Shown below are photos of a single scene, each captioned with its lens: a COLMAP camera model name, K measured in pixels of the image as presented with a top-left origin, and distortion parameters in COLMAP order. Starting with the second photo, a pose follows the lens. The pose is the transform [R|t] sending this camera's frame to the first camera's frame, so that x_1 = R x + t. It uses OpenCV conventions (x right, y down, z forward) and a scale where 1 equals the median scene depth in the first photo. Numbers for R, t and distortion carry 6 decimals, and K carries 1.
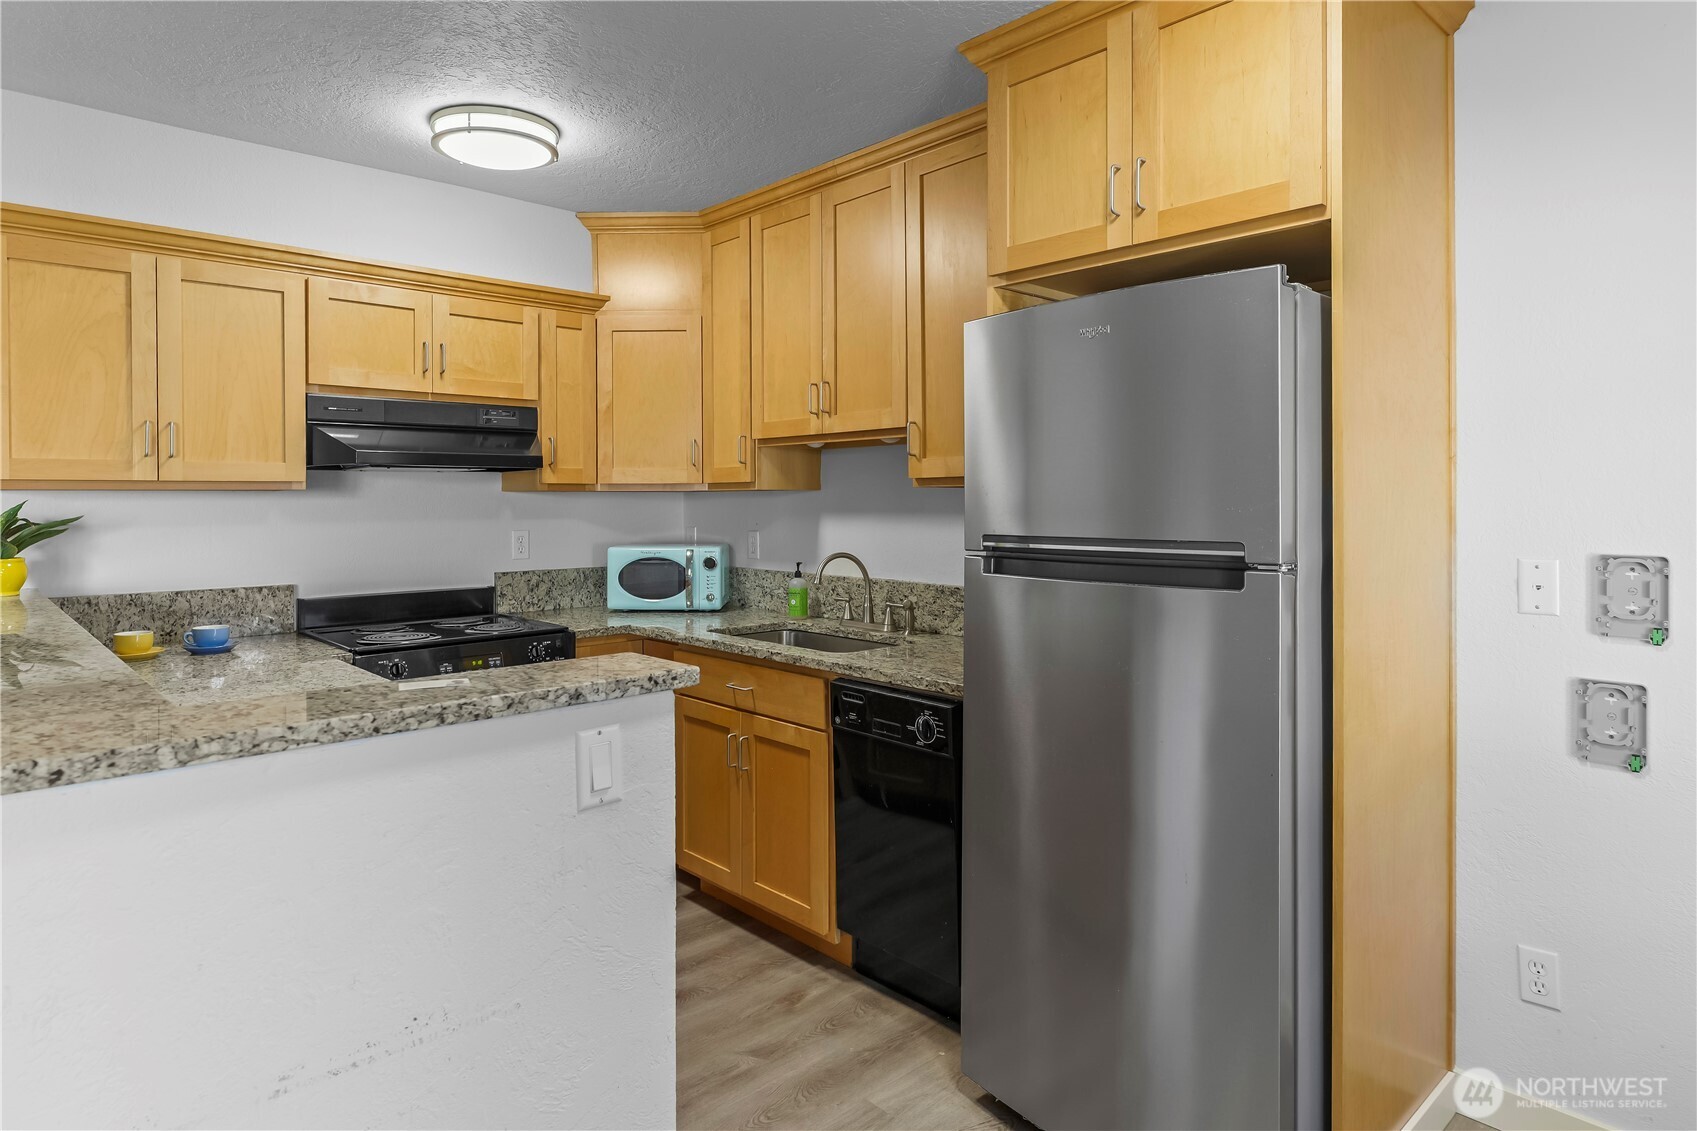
lens RADIAL K [[977.9, 0, 846.3], [0, 977.9, 500.0], [0, 0, 1]] dist [0.000637, 0.001554]
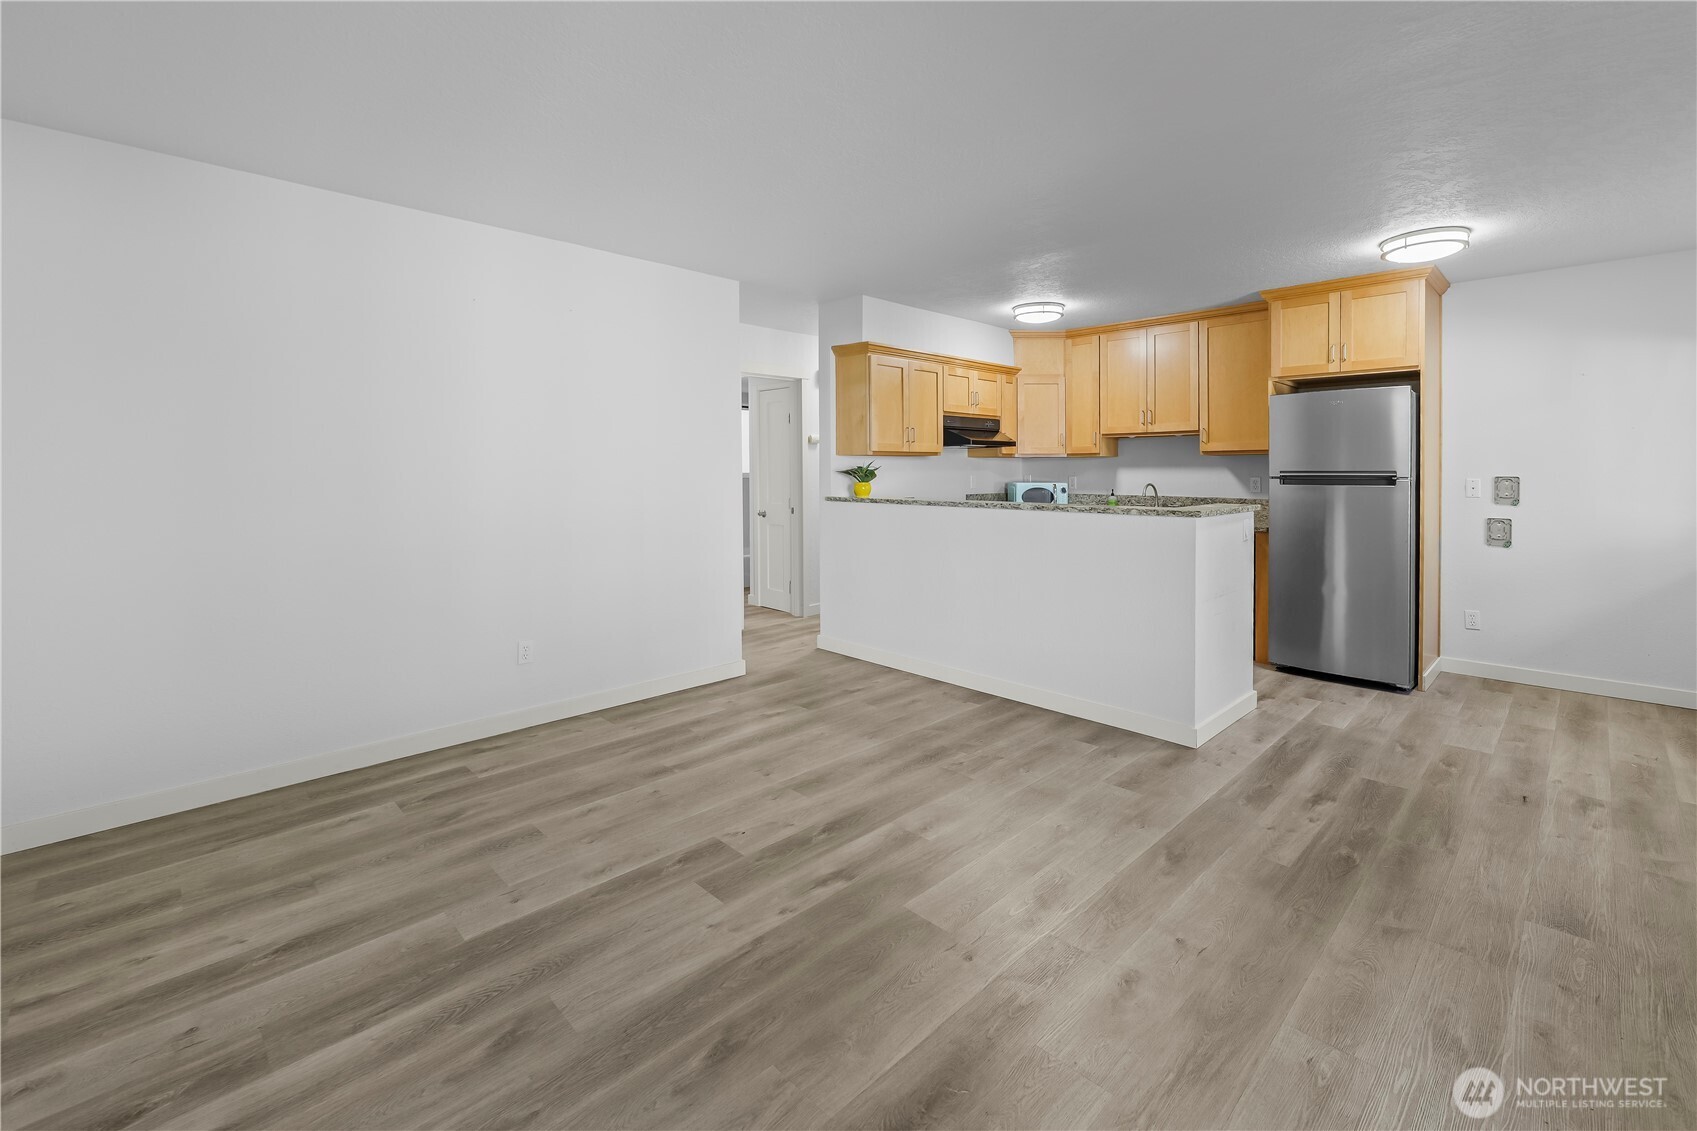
lens RADIAL K [[729.2, 0, 851.0], [0, 729.2, 478.6], [0, 0, 1]] dist [0.001724, 0.000337]
pose [[0.999506, 0.000682, 0.031437, -0.805085], [-0.001084, 0.999918, 0.012748, 0.022334], [-0.031426, -0.012776, 0.999424, -0.741995]]
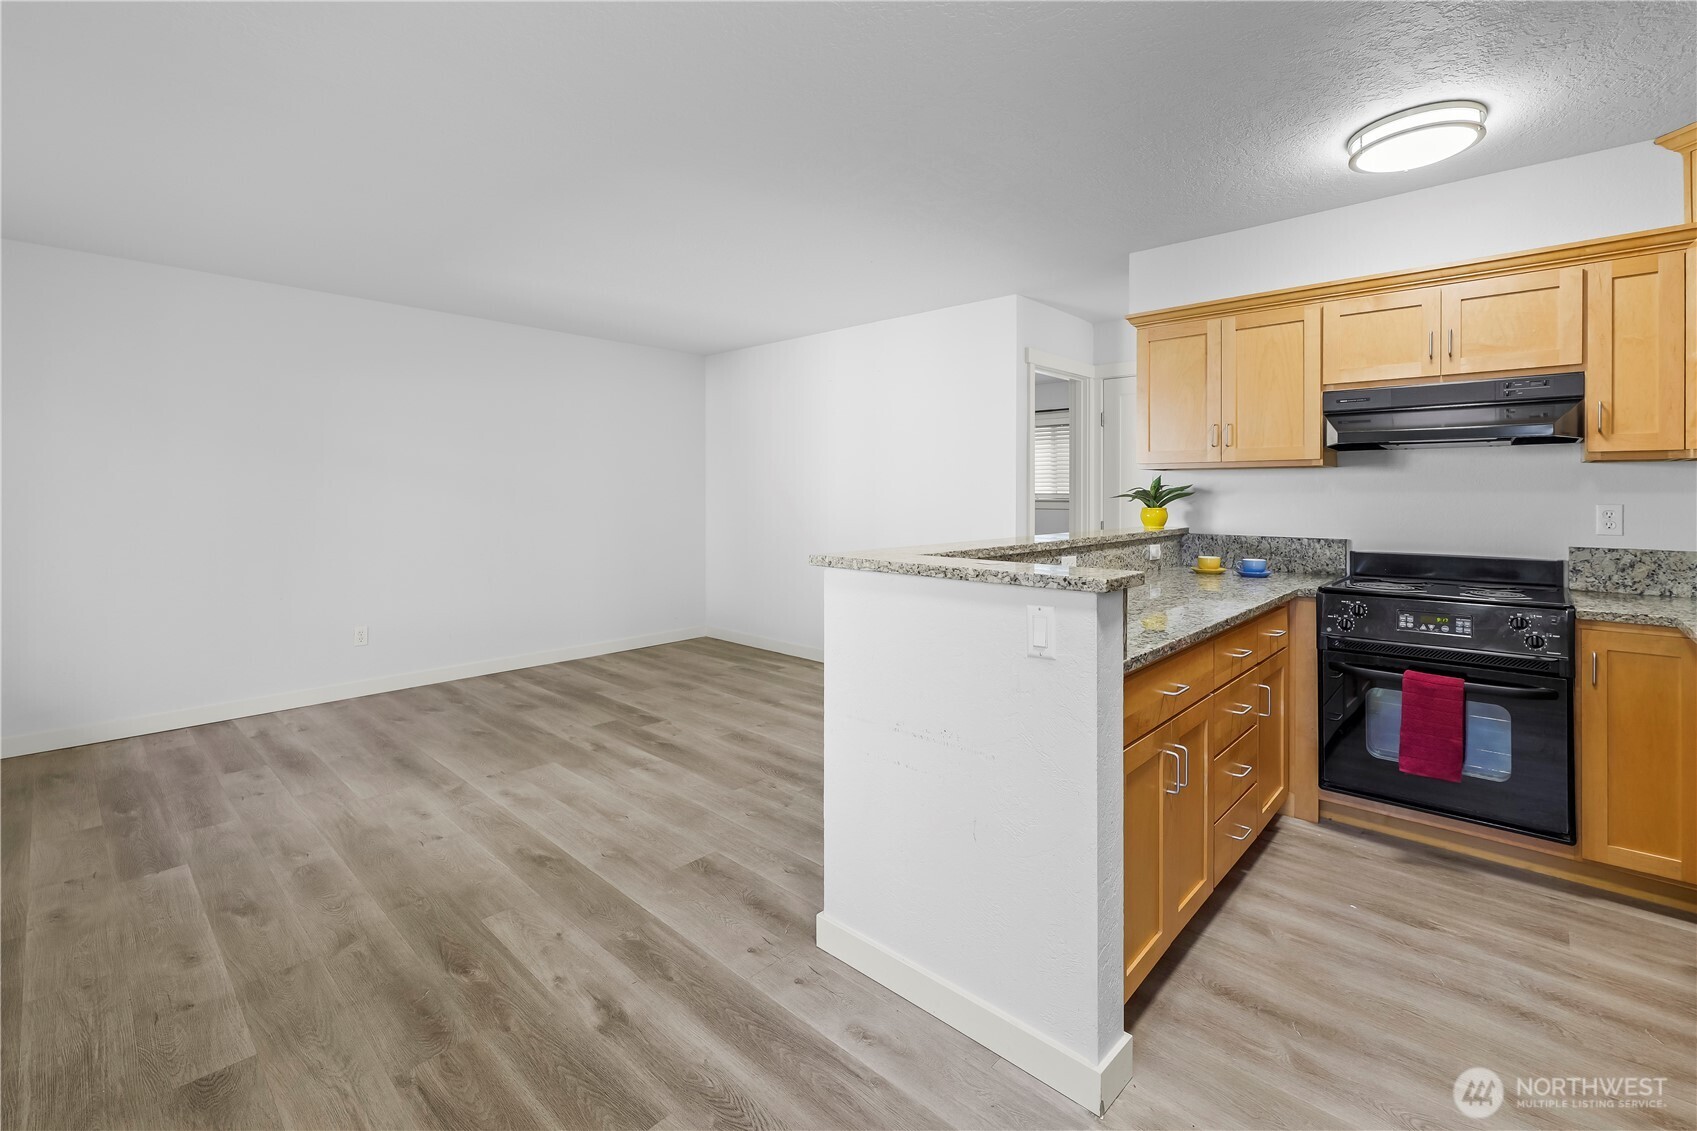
lens RADIAL K [[740.5, 0, 848.0], [0, 740.5, 496.8], [0, 0, 1]] dist [0.000502, -0.000212]
pose [[0.078590, 0.008809, -0.996868, 0.385468], [-0.003554, 0.999957, 0.008556, 0.025030], [0.996901, 0.002871, 0.078618, 0.275526]]
